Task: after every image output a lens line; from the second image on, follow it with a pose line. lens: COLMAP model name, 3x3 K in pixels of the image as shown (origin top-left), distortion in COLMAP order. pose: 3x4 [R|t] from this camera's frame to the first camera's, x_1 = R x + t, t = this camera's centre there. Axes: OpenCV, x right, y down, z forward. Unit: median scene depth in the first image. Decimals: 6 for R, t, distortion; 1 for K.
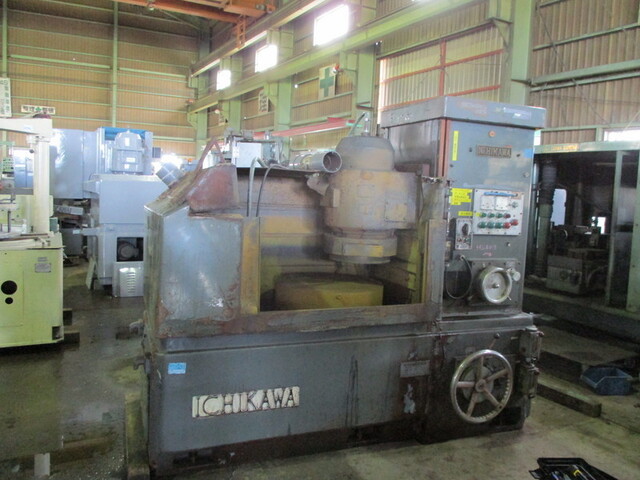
lens RADIAL K [[531.9, 0, 320.0], [0, 531.9, 240.0], [0, 0, 1]] dist [-0.044097, 0.000353]
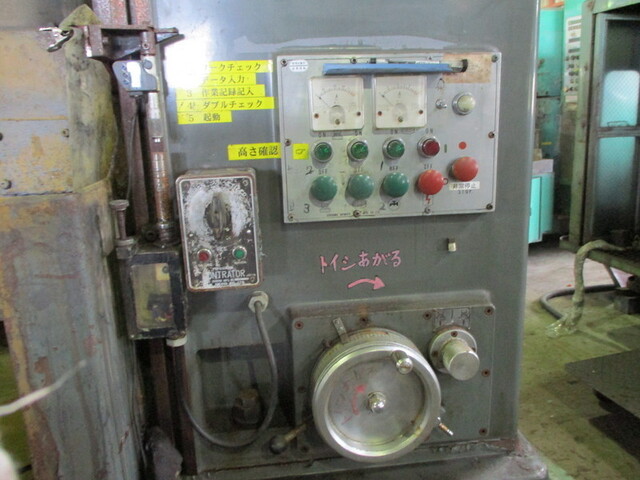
lens RADIAL K [[531.9, 0, 320.0], [0, 531.9, 240.0], [0, 0, 1]] dist [-0.044097, 0.000353]
pose [[0.964577, -0.018314, -0.263164, 0.376236], [0.056309, 0.988890, 0.137571, -0.040072], [0.257720, -0.147516, 0.954892, 0.726182]]
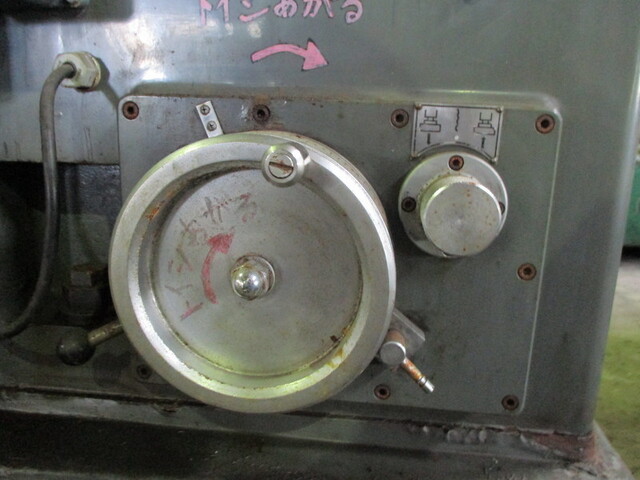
lens RADIAL K [[531.9, 0, 320.0], [0, 531.9, 240.0], [0, 0, 1]] dist [-0.044097, 0.000353]
pose [[0.889588, 0.084370, -0.448904, 0.400343], [-0.027890, 0.990992, 0.130985, 0.059379], [0.455912, -0.104003, 0.883928, 0.885814]]
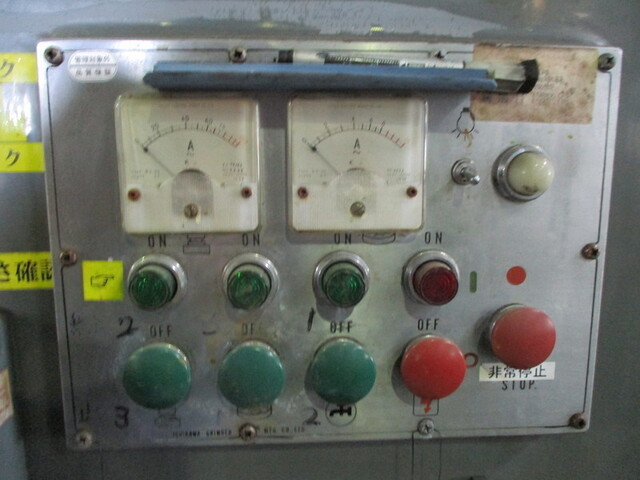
lens RADIAL K [[531.9, 0, 320.0], [0, 531.9, 240.0], [0, 0, 1]] dist [-0.044097, 0.000353]
pose [[0.953214, 0.000877, -0.302295, 0.370354], [0.020261, 0.997562, 0.066781, -0.062726], [0.301617, -0.069781, 0.950872, 0.903392]]
